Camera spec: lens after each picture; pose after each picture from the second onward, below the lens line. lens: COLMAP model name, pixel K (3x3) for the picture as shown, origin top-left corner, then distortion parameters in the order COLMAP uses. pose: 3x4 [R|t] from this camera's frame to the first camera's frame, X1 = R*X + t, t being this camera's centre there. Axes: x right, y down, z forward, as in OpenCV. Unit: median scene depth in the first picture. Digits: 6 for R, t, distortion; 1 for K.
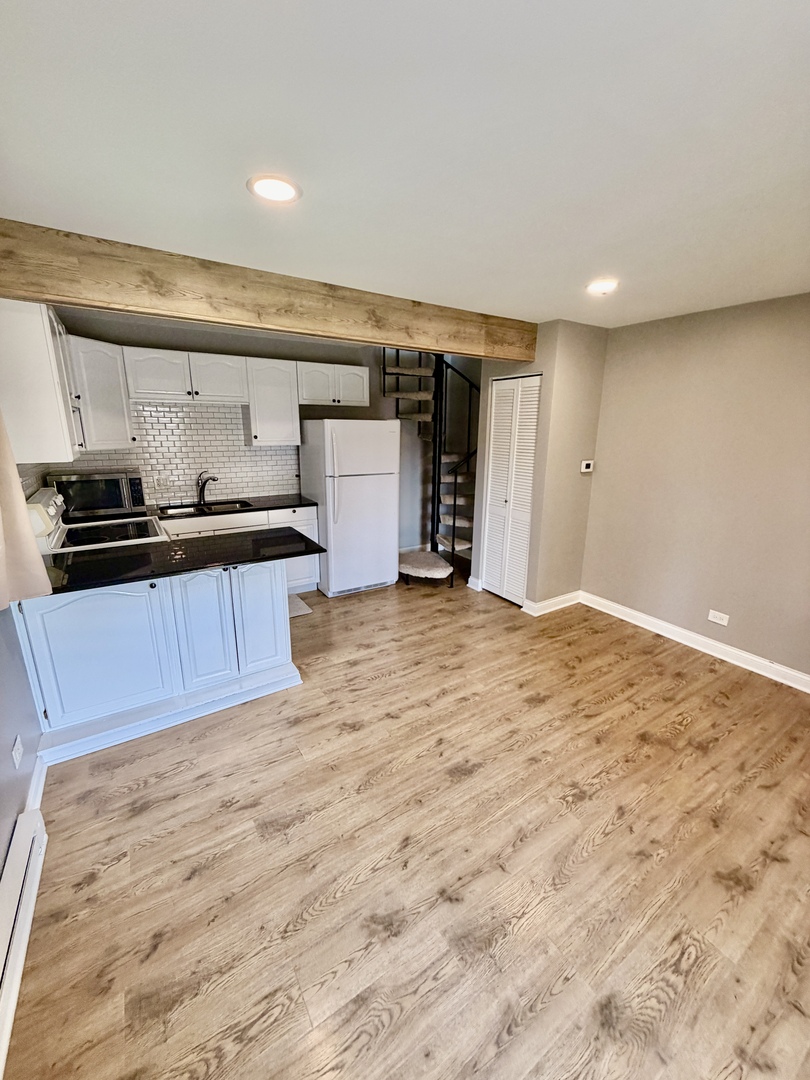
lens RADIAL K [[430.8, 0, 401.4], [0, 430.8, 535.5], [0, 0, 1]] dist [-0.001686, 0.000998]
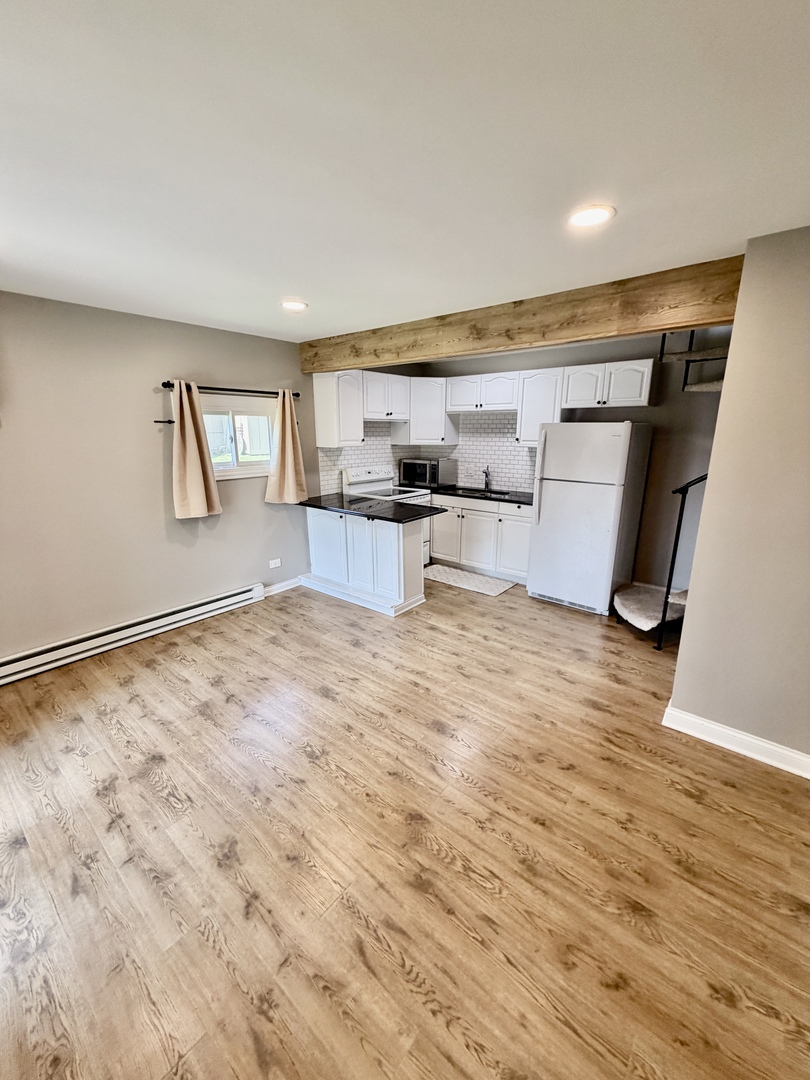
lens RADIAL K [[430.8, 0, 407.1], [0, 430.8, 534.3], [0, 0, 1]] dist [-0.001686, 0.000998]
pose [[0.306782, 0.216969, -0.926720, 1.177324], [-0.233223, 0.961123, 0.147817, -0.143277], [0.922763, 0.170785, 0.345457, 0.622306]]
